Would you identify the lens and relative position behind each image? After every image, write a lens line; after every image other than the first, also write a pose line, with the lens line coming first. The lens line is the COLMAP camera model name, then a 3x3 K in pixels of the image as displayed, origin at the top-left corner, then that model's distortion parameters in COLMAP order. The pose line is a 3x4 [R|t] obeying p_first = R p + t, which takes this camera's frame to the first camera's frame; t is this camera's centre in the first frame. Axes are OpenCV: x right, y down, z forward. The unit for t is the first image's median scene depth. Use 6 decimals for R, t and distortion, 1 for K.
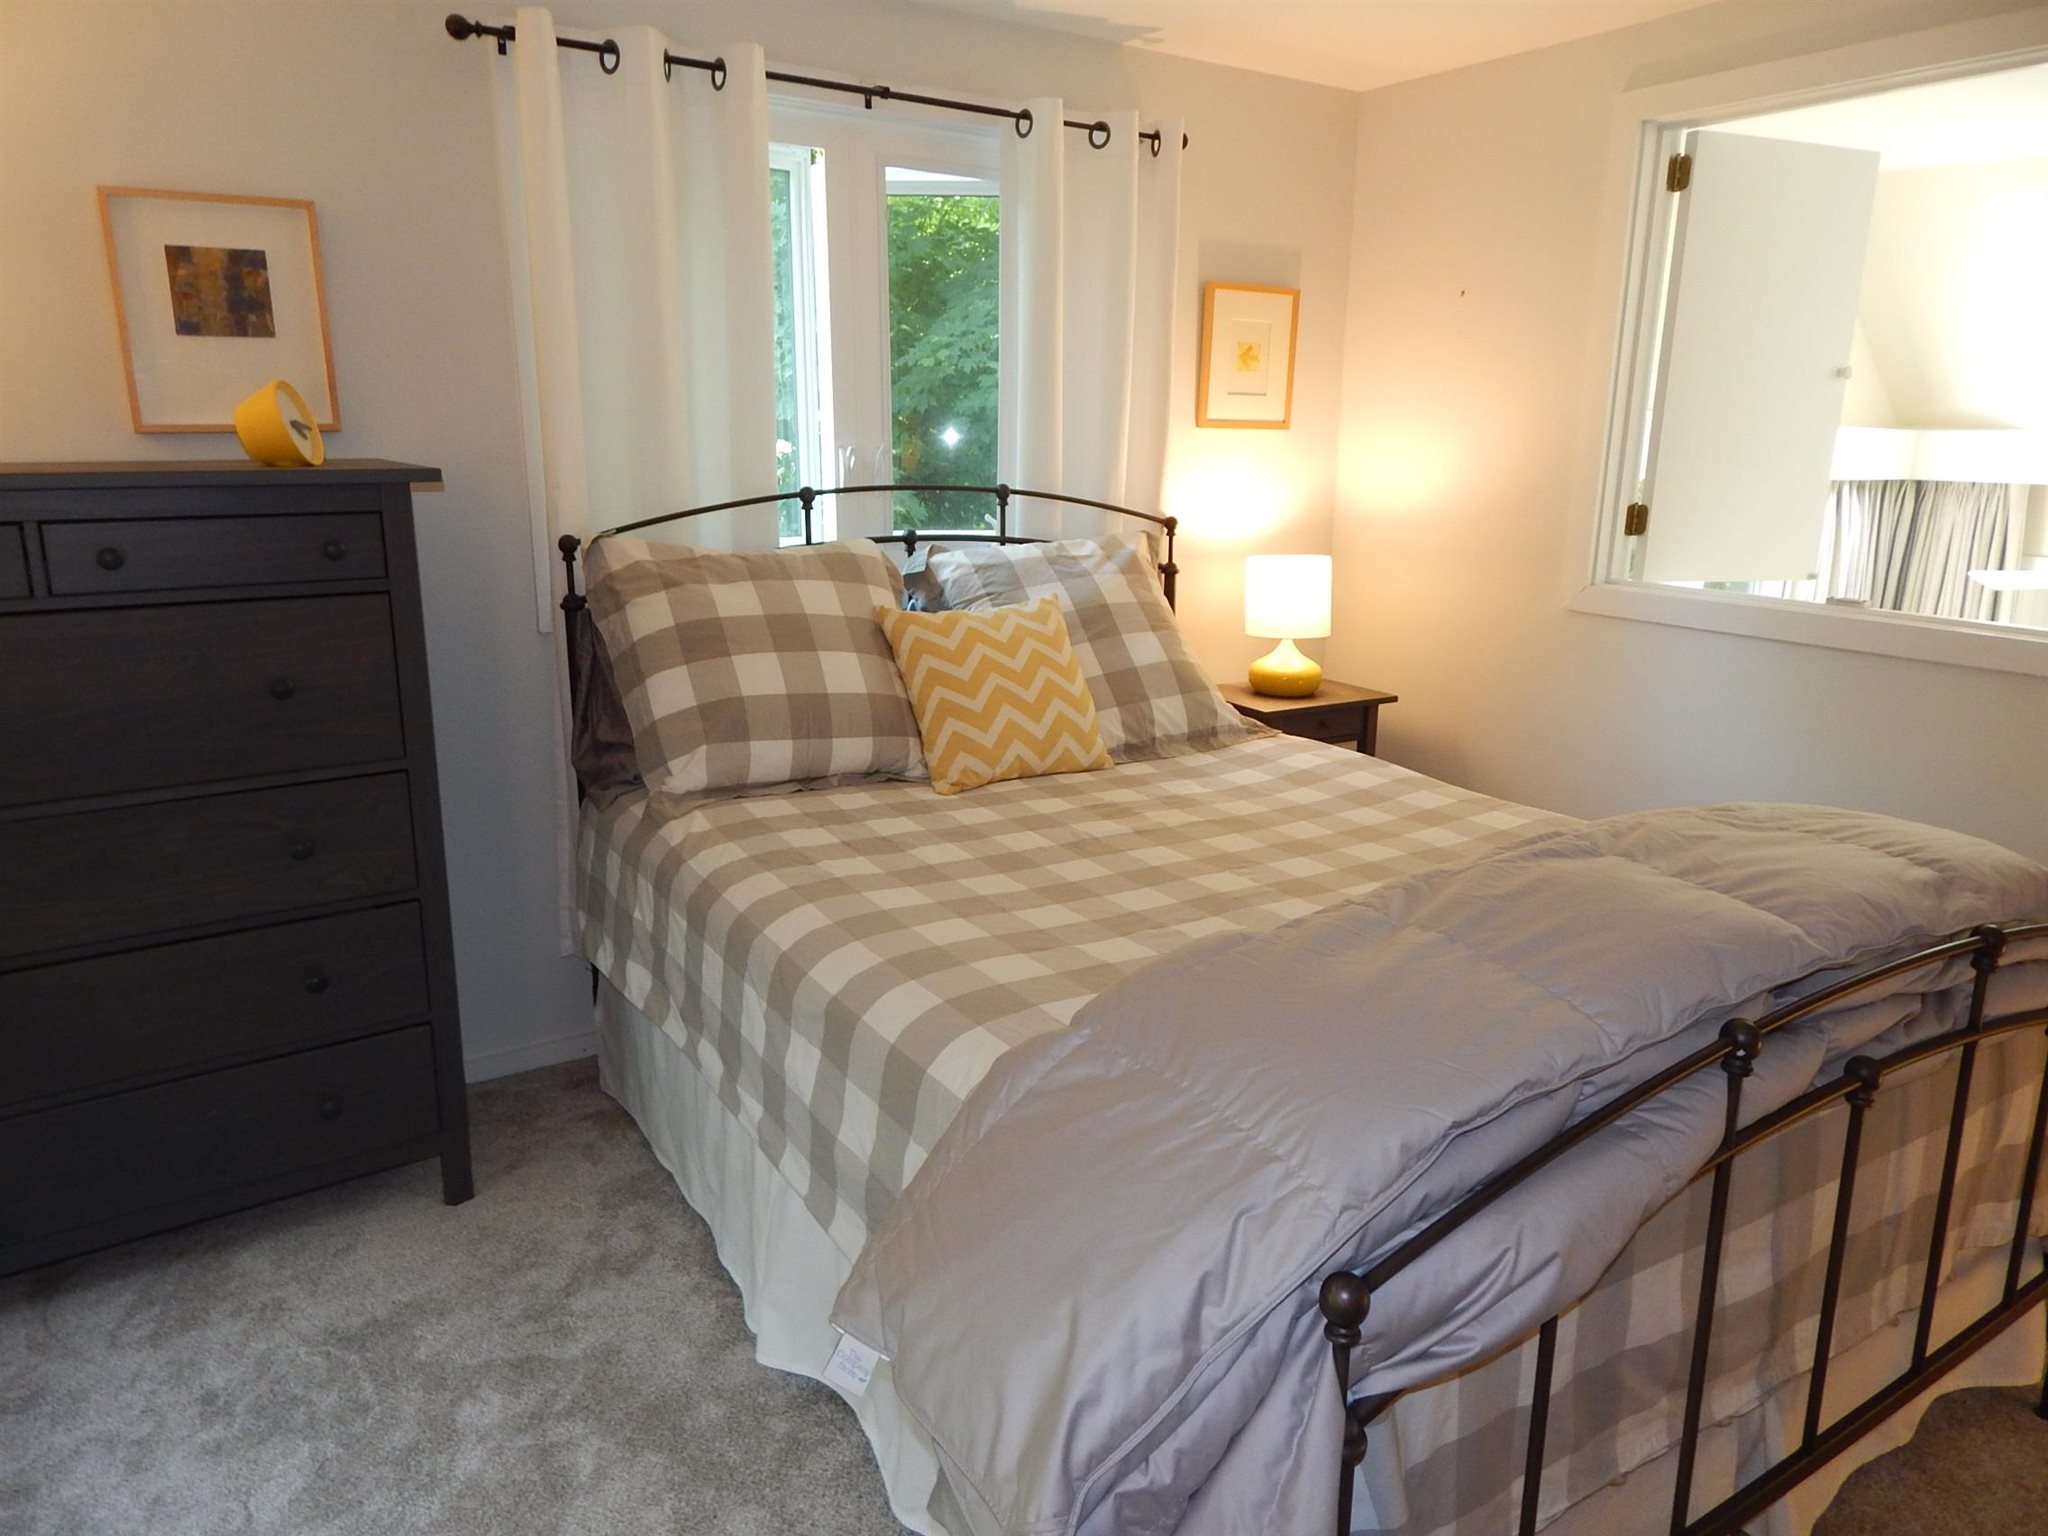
lens RADIAL K [[1365.6, 0, 1014.5], [0, 1365.6, 765.0], [0, 0, 1]] dist [0.003336, -0.020788]
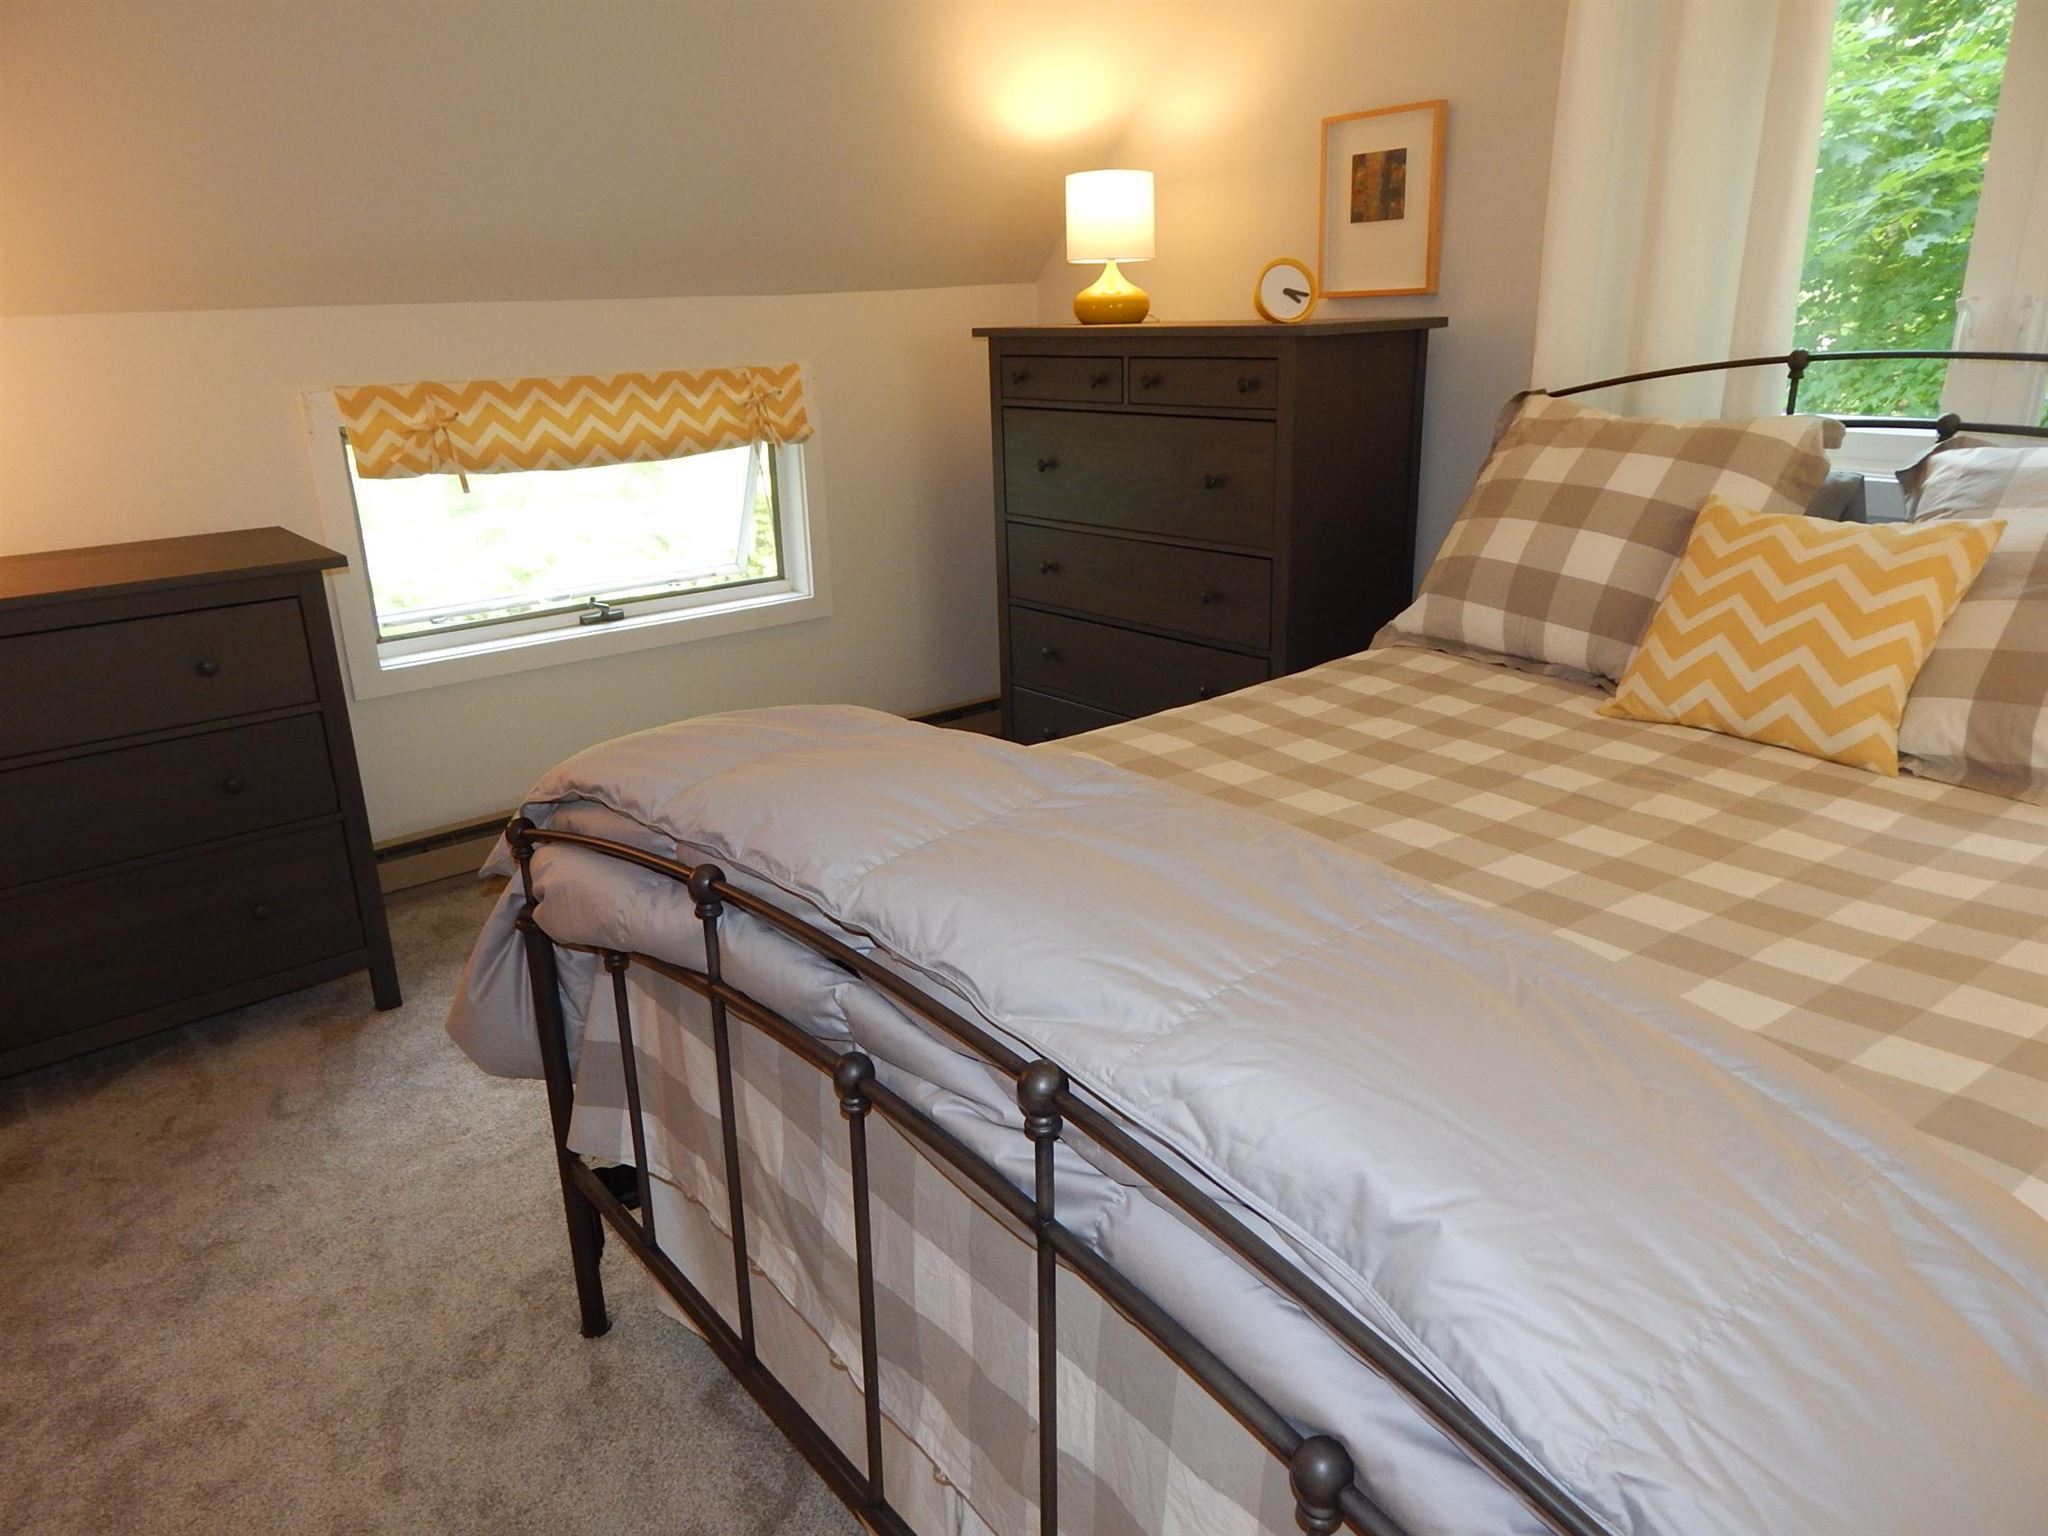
lens RADIAL K [[1365.6, 0, 1014.5], [0, 1365.6, 765.0], [0, 0, 1]] dist [0.003336, -0.020788]
pose [[0.111669, 0.303291, -0.946332, 0.756006], [-0.214962, 0.937114, 0.274971, -0.108732], [0.970217, 0.172720, 0.169842, 0.517124]]
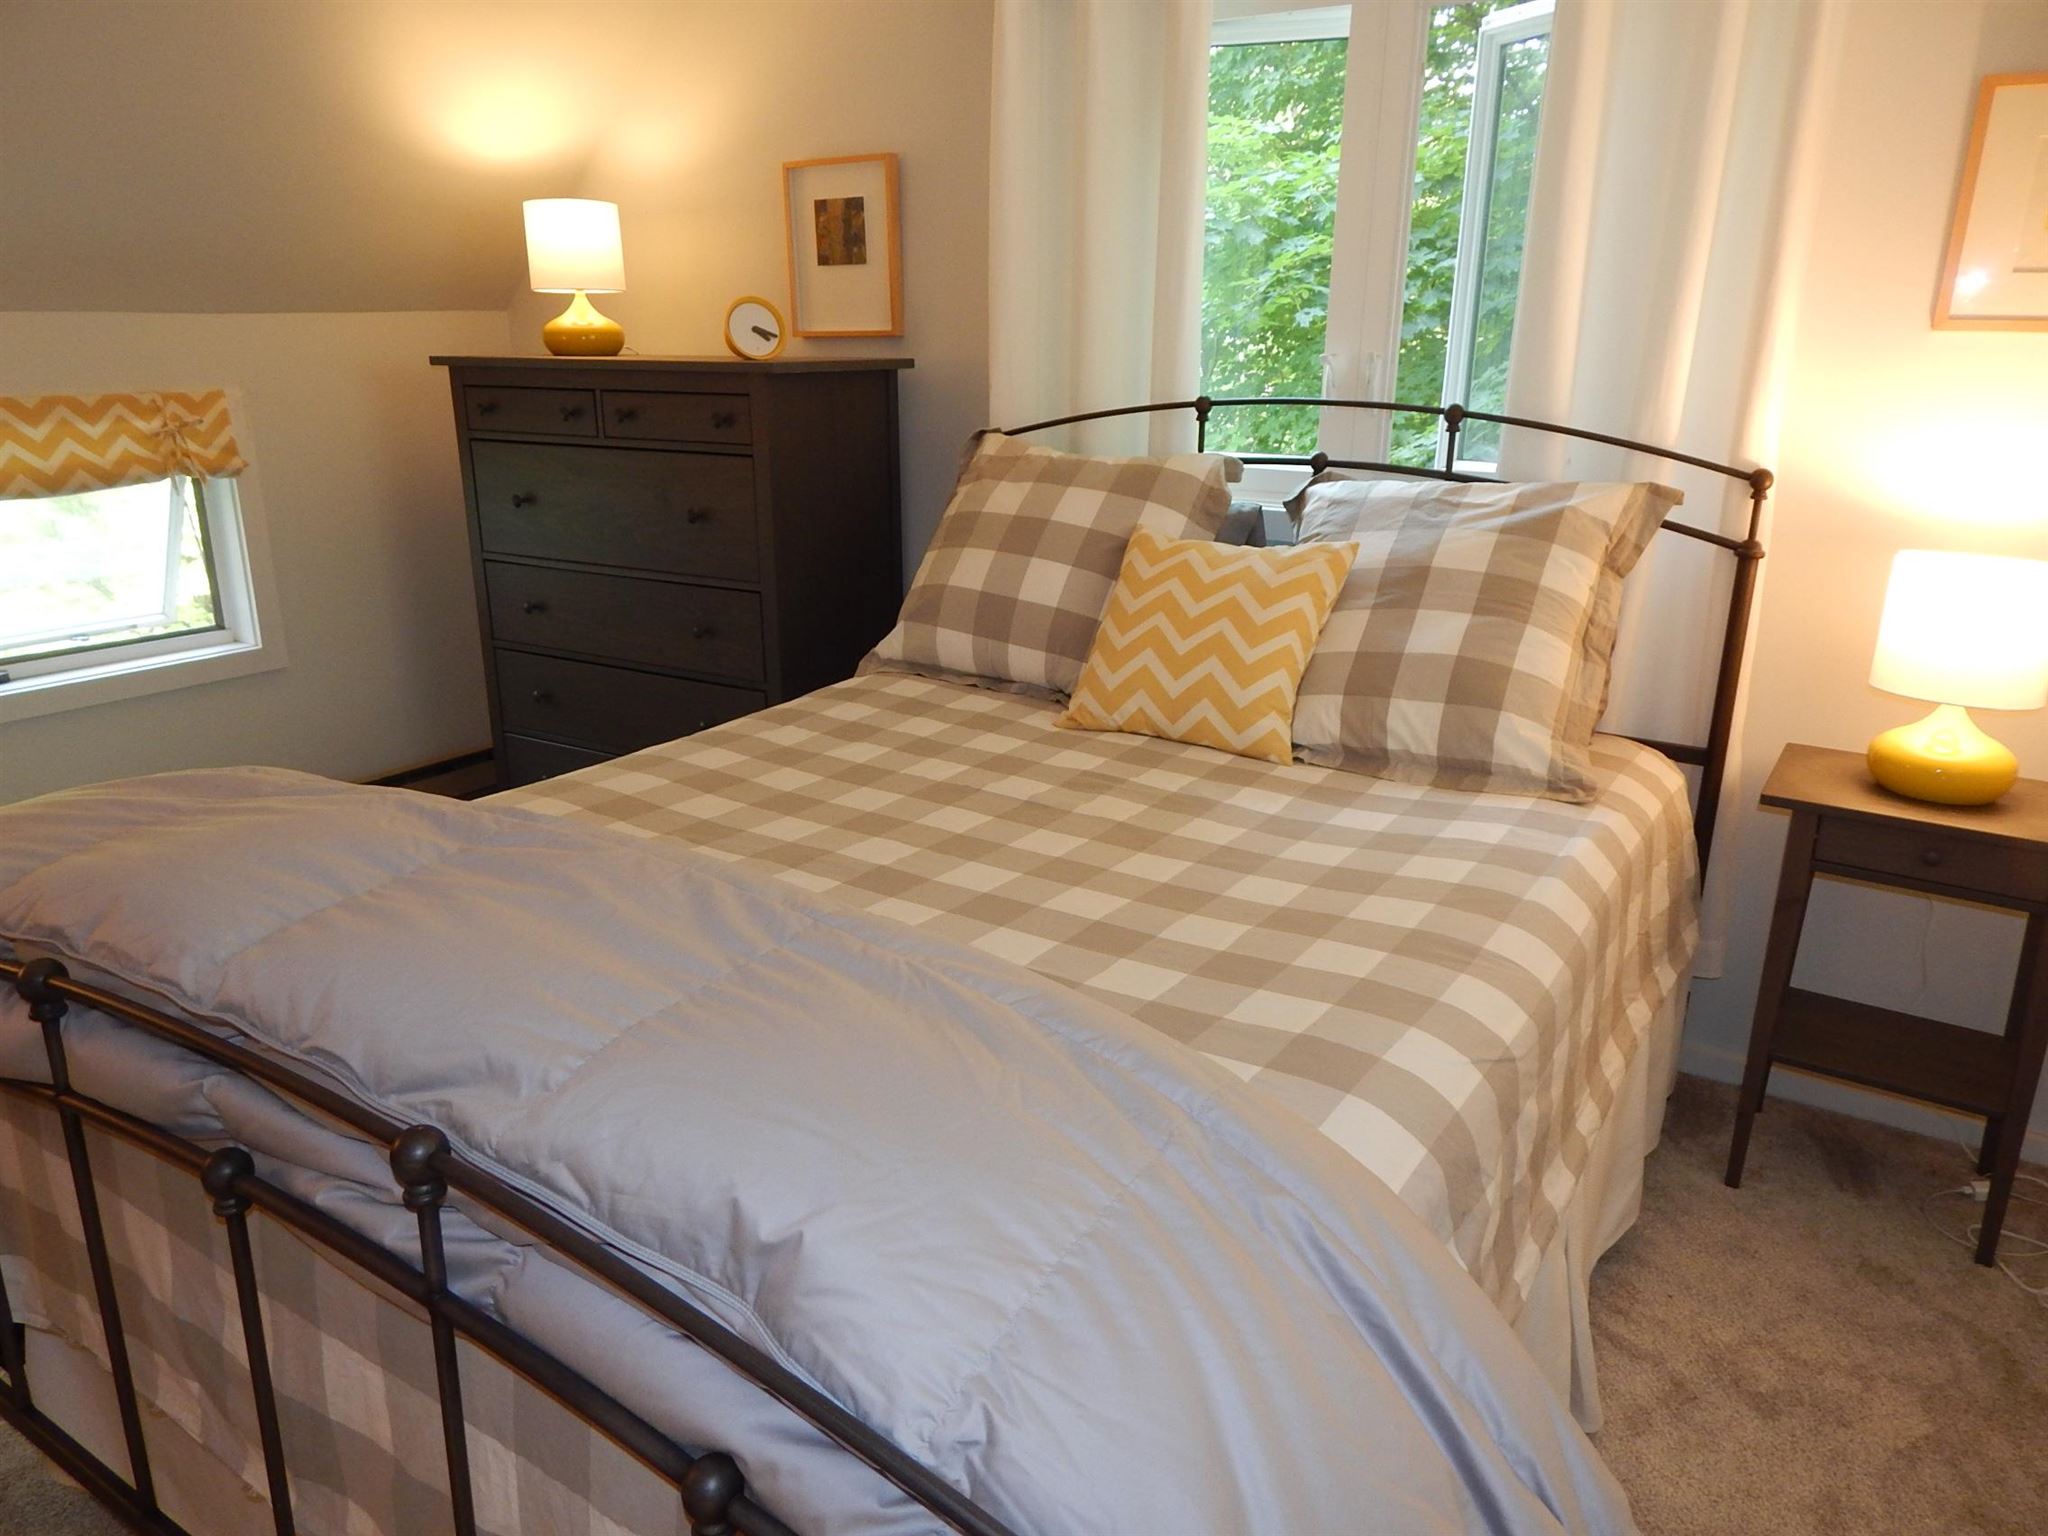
lens RADIAL K [[1363.8, 0, 1034.4], [0, 1363.8, 764.4], [0, 0, 1]] dist [-0.003116, -0.003954]
pose [[0.436914, 0.261356, -0.860697, 0.777248], [-0.221312, 0.958678, 0.178764, -0.120268], [0.871853, 0.112378, 0.476701, 0.561703]]
